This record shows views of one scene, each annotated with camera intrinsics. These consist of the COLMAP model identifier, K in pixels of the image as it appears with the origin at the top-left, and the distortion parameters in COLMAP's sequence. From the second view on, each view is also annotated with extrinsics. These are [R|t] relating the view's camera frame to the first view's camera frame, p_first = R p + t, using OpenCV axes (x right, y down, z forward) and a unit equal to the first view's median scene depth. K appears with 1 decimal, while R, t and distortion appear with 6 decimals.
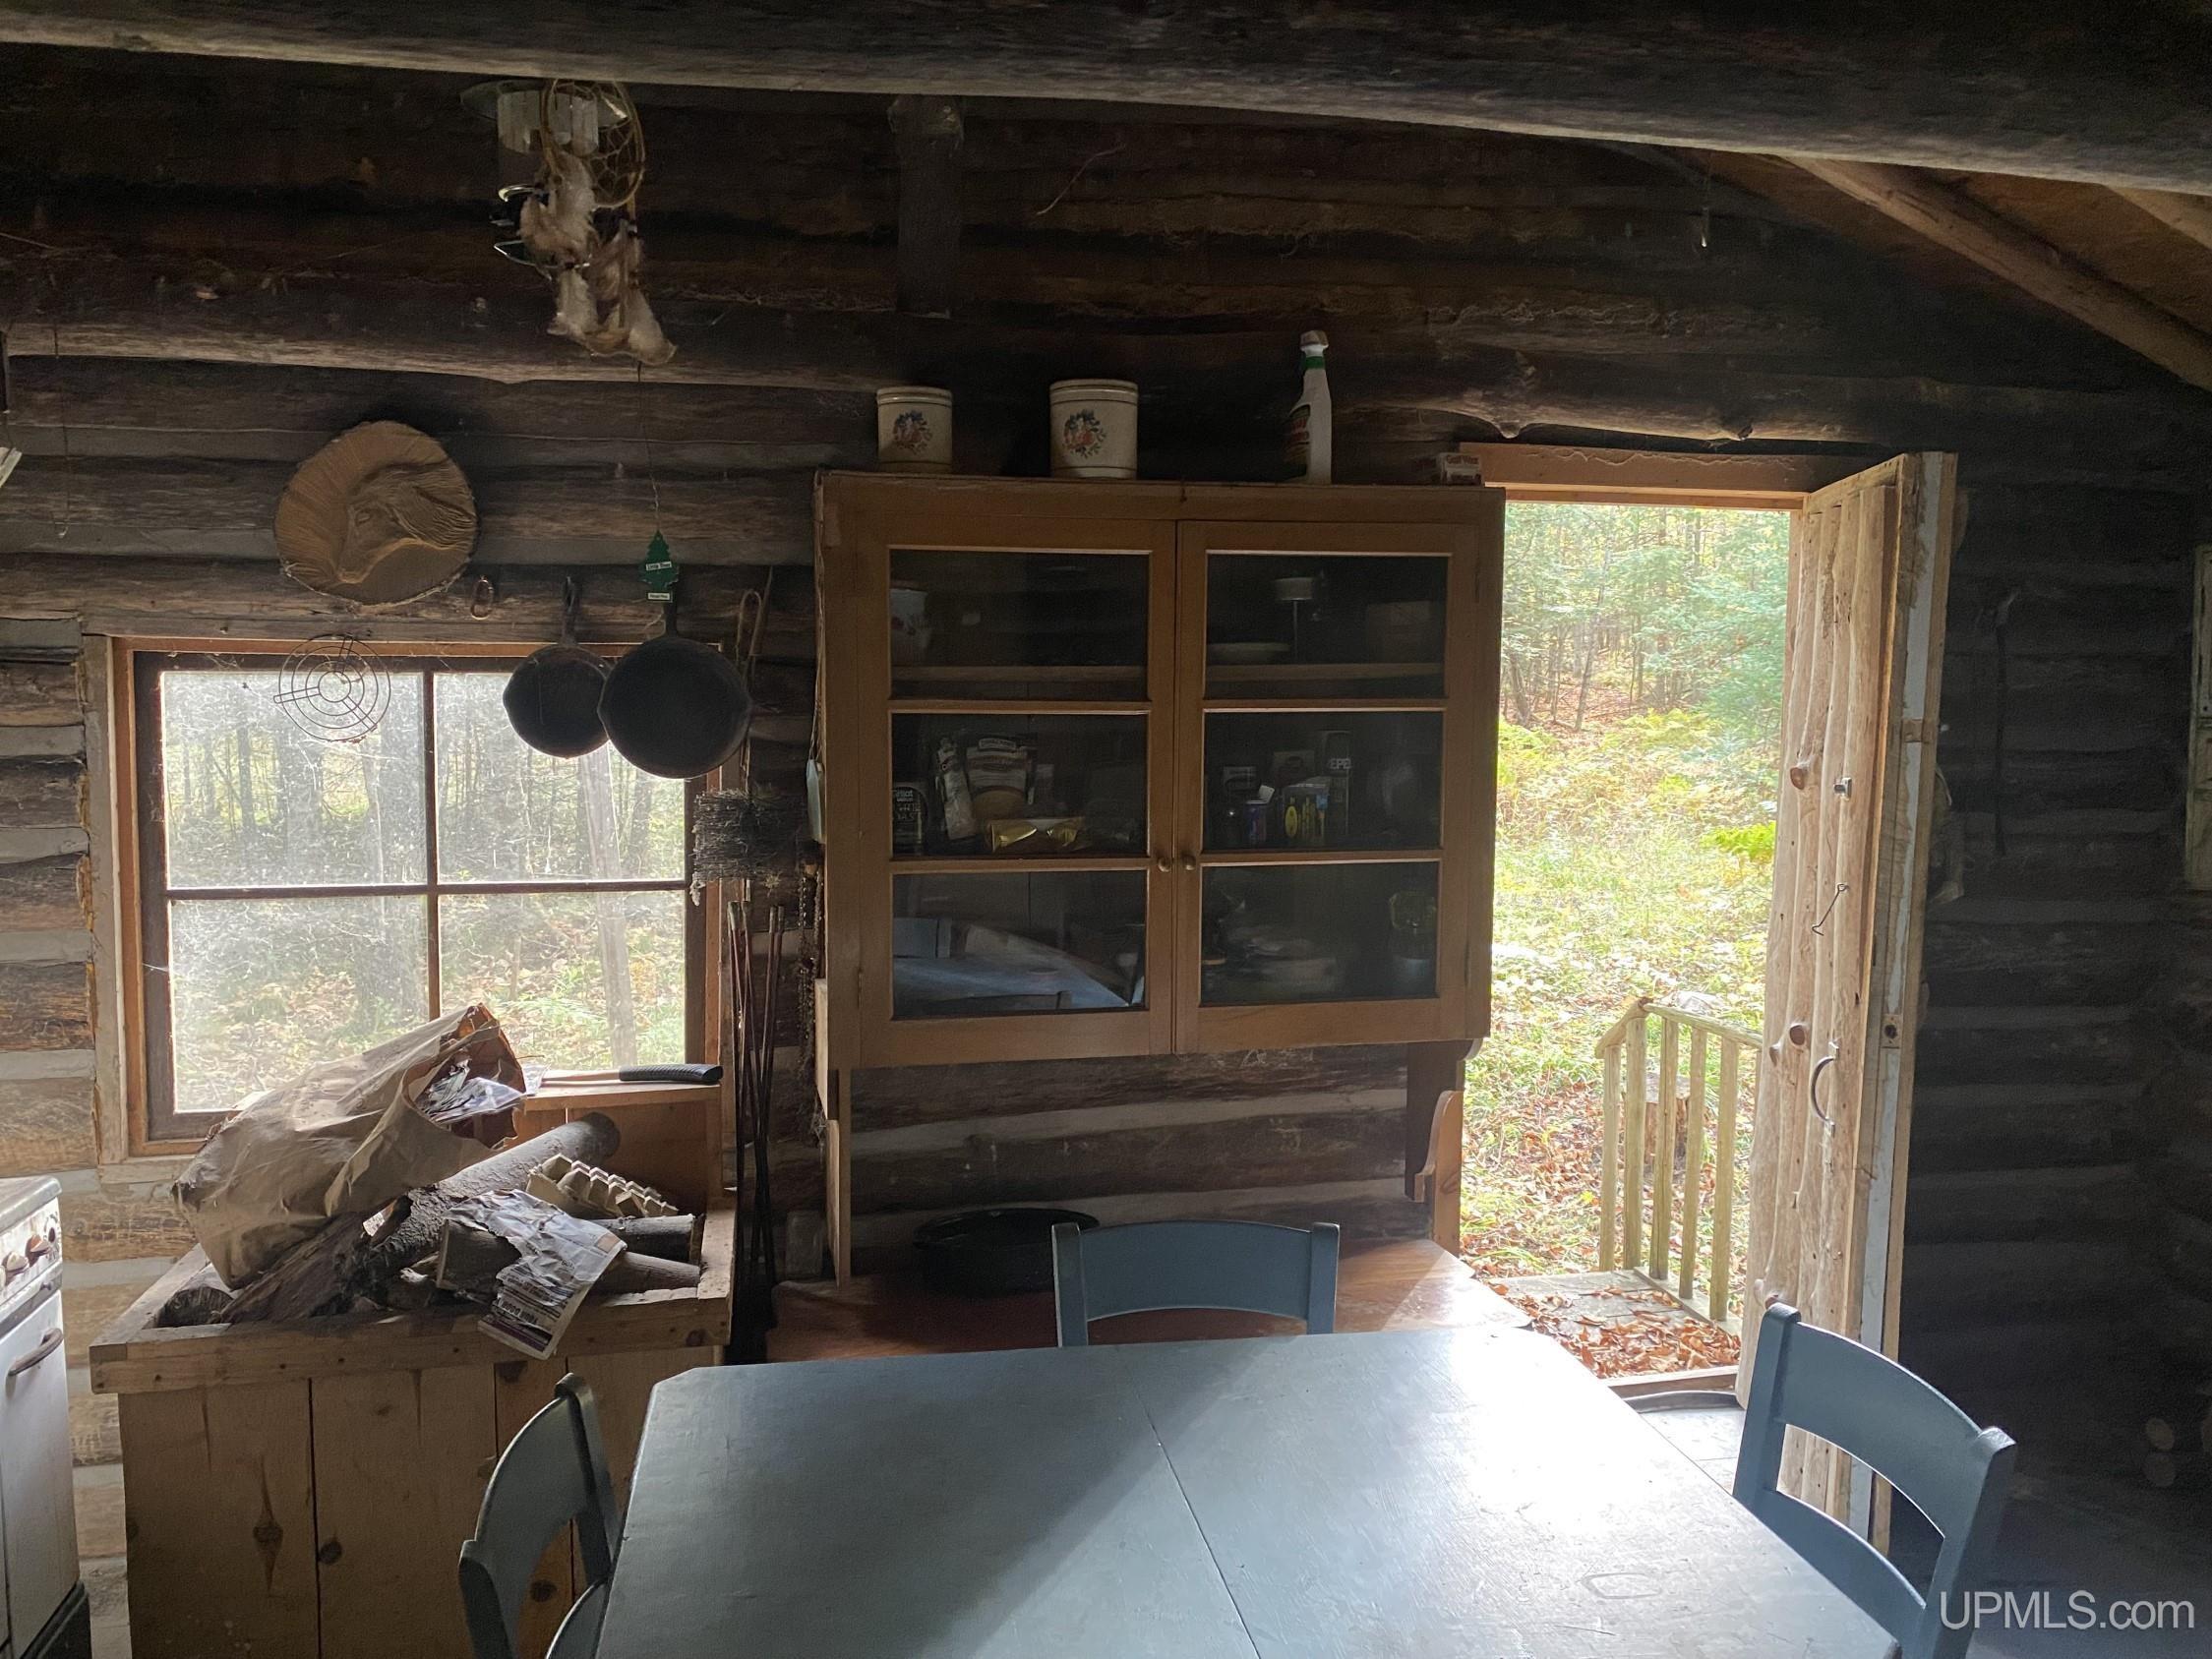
lens RADIAL K [[1693.2, 0, 1086.3], [0, 1693.2, 823.8], [0, 0, 1]] dist [0.048563, -0.061304]
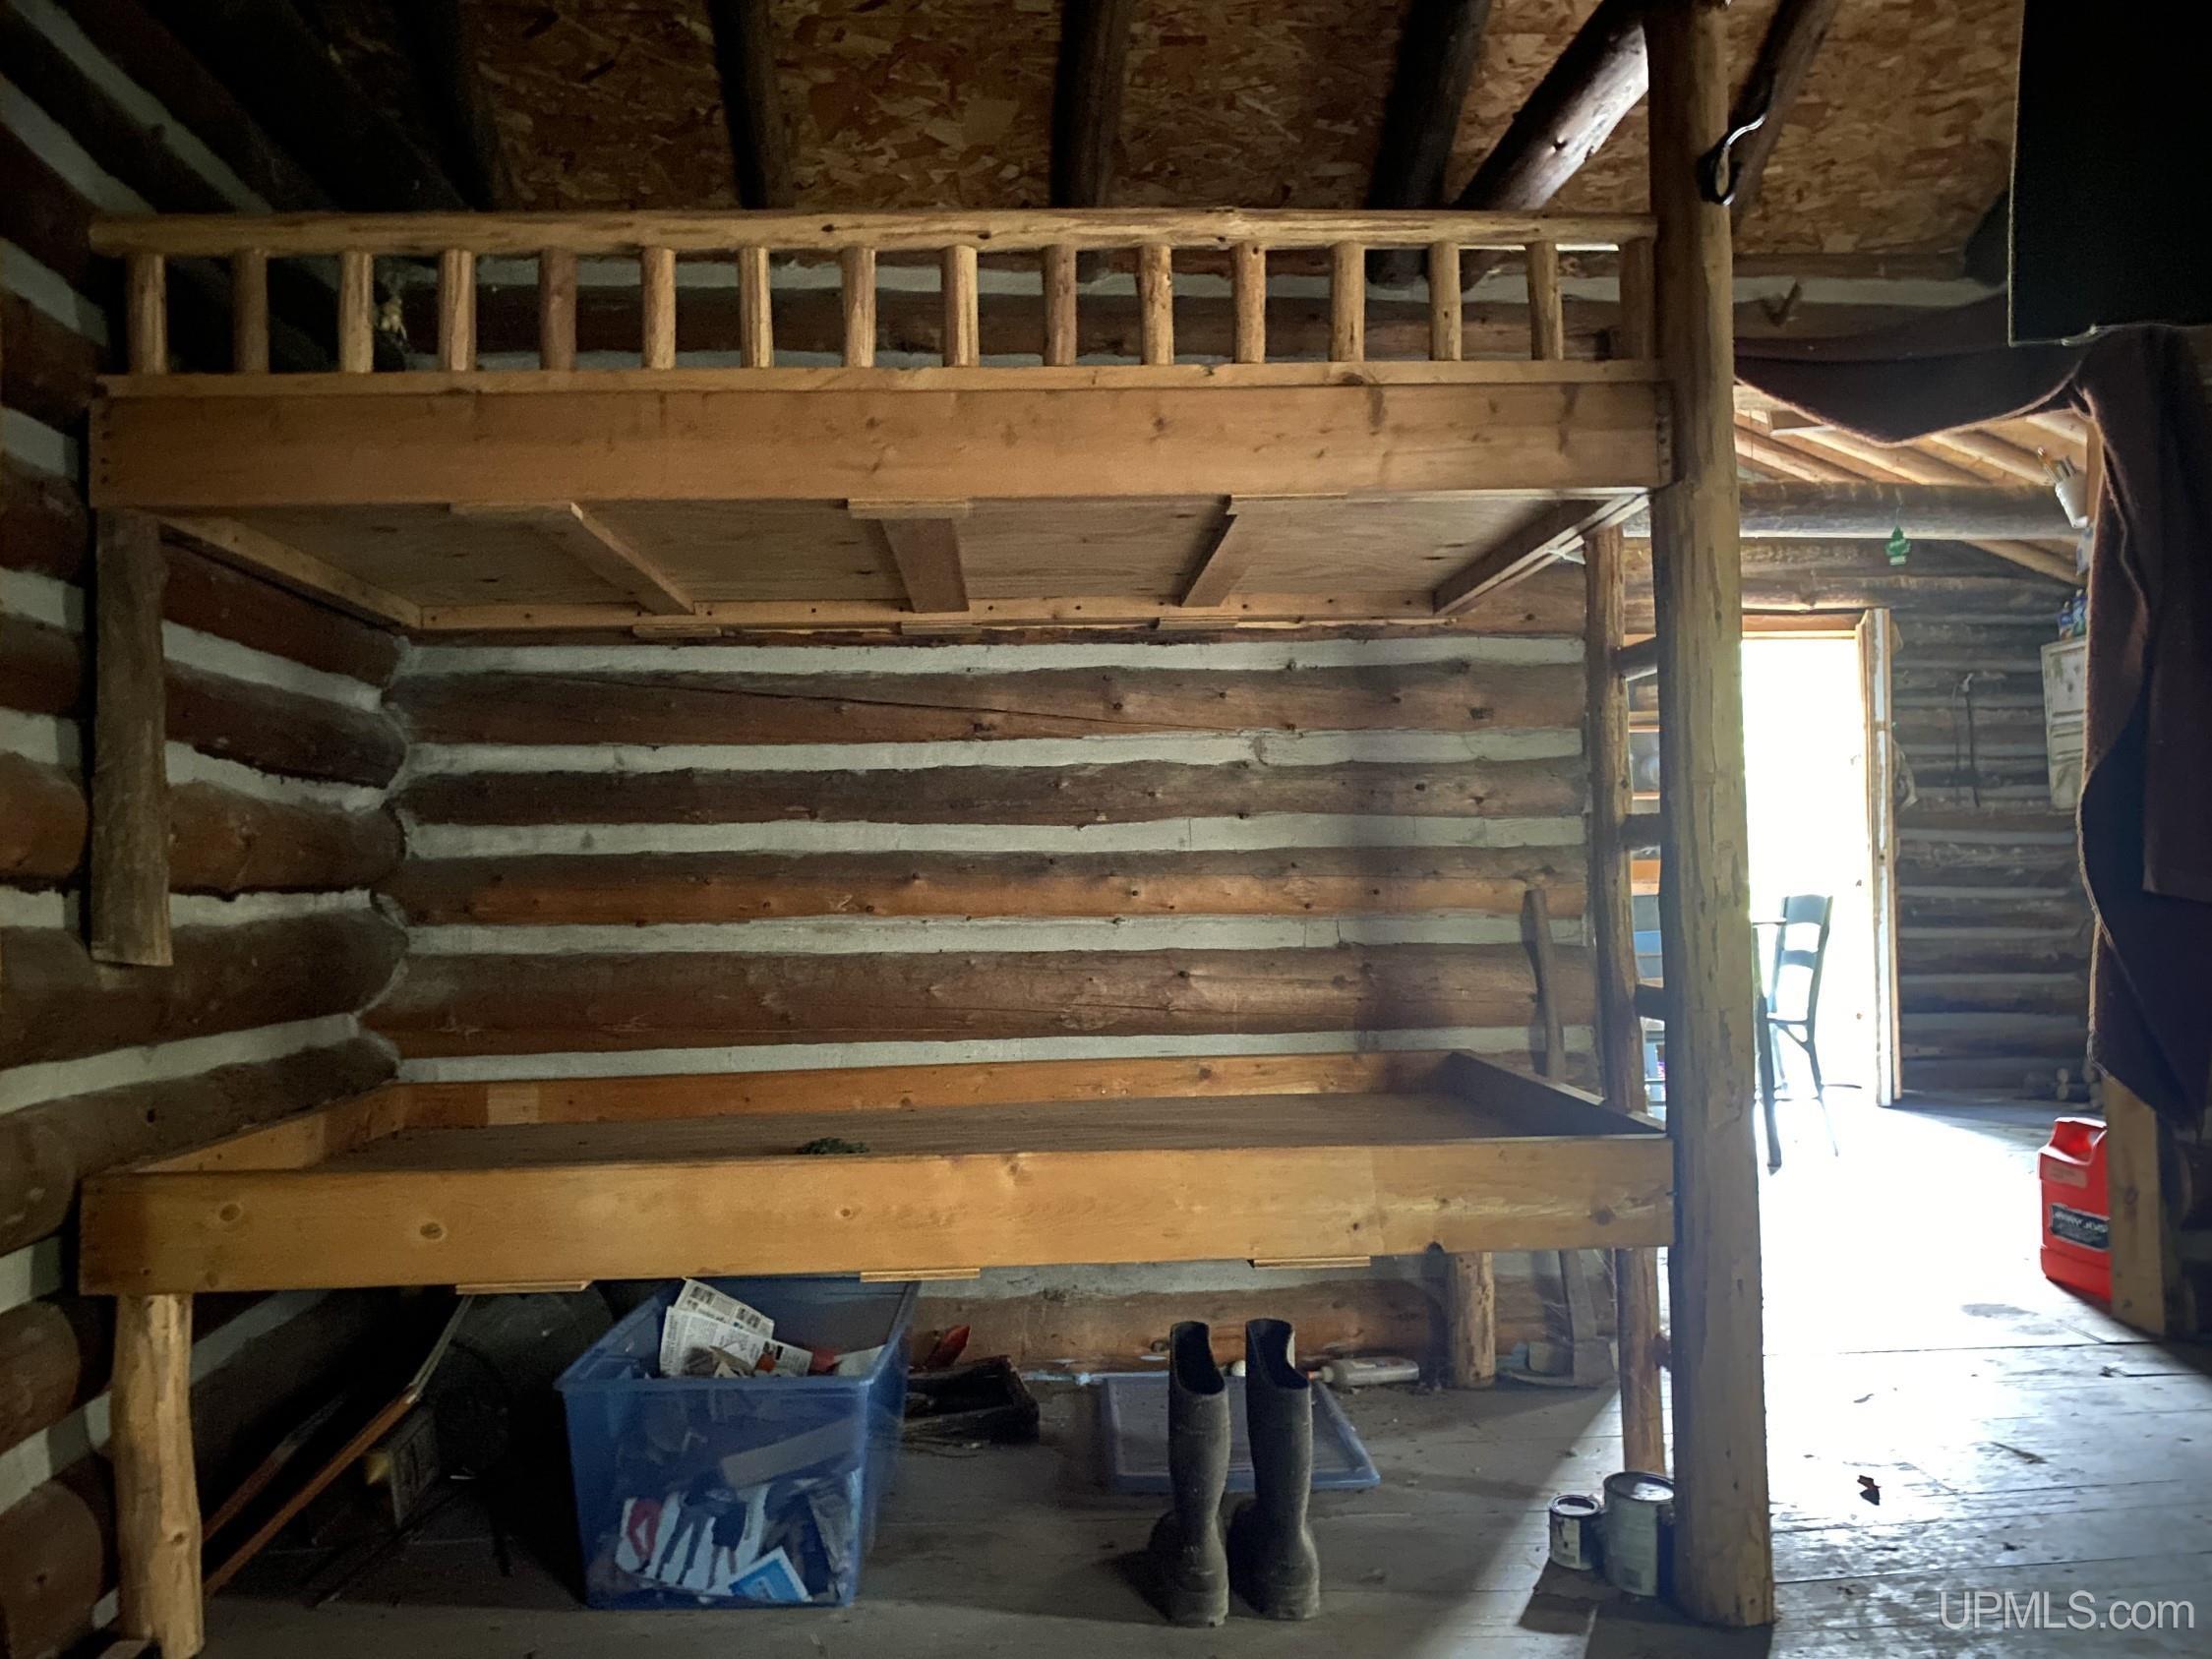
lens RADIAL K [[1693.2, 0, 1086.3], [0, 1693.2, 823.8], [0, 0, 1]] dist [0.048563, -0.061304]
pose [[0.985566, -0.036447, -0.165325, -0.157087], [0.014764, 0.991334, -0.130532, 0.286174], [0.168650, 0.126207, 0.977563, -1.124475]]
